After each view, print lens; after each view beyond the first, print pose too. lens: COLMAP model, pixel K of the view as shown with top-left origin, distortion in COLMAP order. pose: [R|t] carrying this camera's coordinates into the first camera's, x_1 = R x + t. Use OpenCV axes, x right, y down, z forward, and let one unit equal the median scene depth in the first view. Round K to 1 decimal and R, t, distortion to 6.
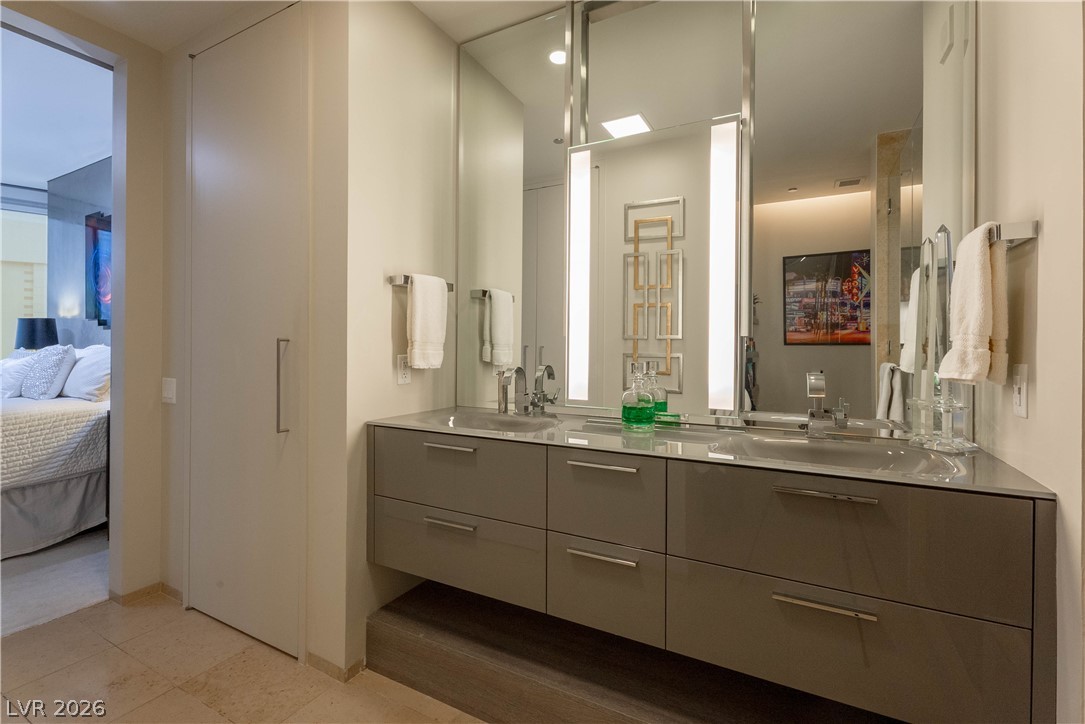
lens RADIAL K [[482.3, 0, 546.7], [0, 482.3, 353.4], [0, 0, 1]] dist [0.006953, -0.003611]
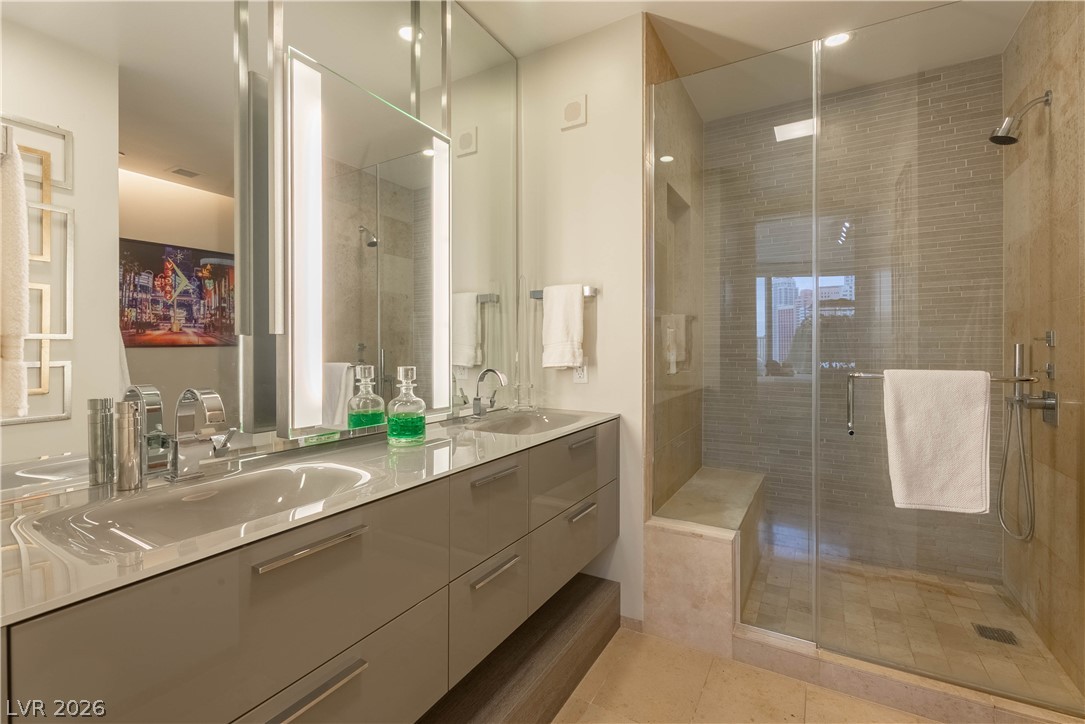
lens RADIAL K [[482.3, 0, 542.7], [0, 482.3, 348.7], [0, 0, 1]] dist [0.006953, -0.003611]
pose [[0.108823, -0.007208, 0.994035, -0.200441], [0.019687, 0.999793, 0.005095, -0.005103], [-0.993866, 0.019015, 0.108942, 0.192000]]
